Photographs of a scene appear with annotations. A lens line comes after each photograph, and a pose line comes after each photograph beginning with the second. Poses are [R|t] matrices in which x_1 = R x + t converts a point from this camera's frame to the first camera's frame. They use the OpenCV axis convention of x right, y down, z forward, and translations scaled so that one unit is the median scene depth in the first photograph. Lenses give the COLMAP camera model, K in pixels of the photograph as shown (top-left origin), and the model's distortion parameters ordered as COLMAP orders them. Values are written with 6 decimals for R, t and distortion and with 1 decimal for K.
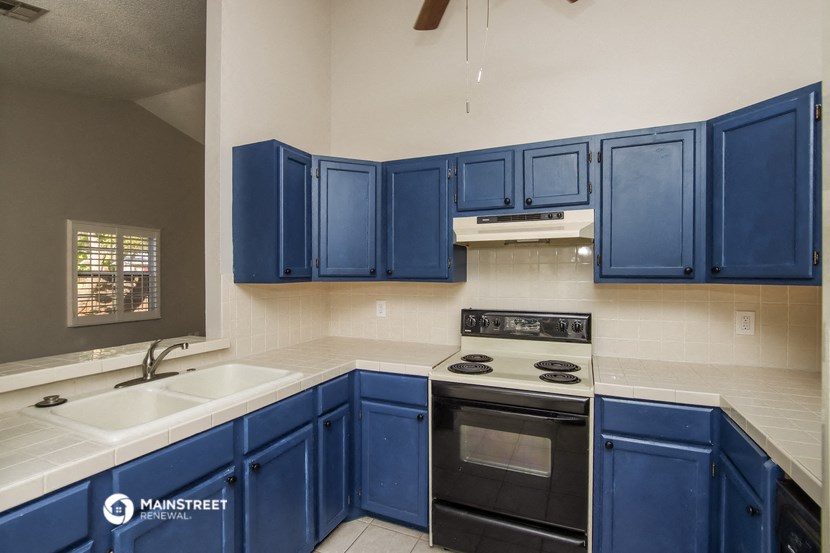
lens RADIAL K [[389.8, 0, 415.4], [0, 389.8, 277.9], [0, 0, 1]] dist [0.001155, 0.000008]
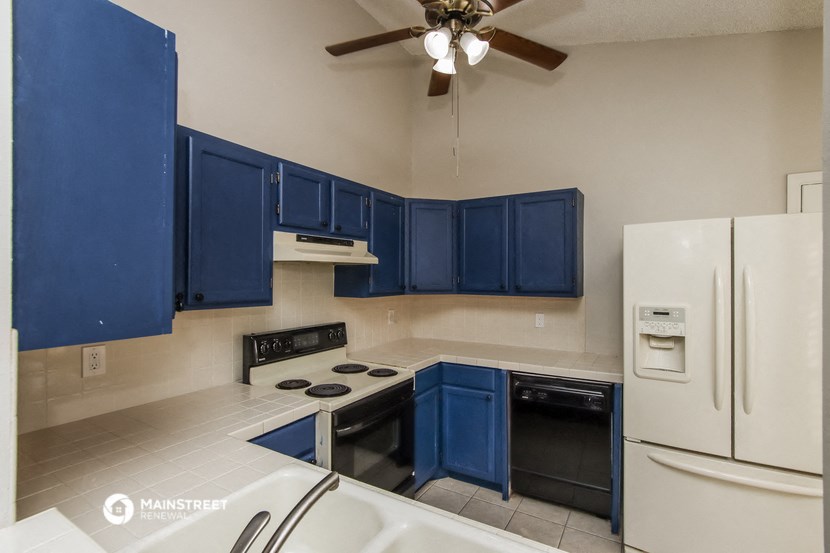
lens RADIAL K [[389.8, 0, 413.9], [0, 389.8, 276.4], [0, 0, 1]] dist [0.001155, 0.000008]
pose [[0.140405, 0.006812, 0.990071, -0.749024], [0.008519, 0.999931, -0.008088, -0.043605], [-0.990058, 0.009570, 0.140337, 0.591220]]
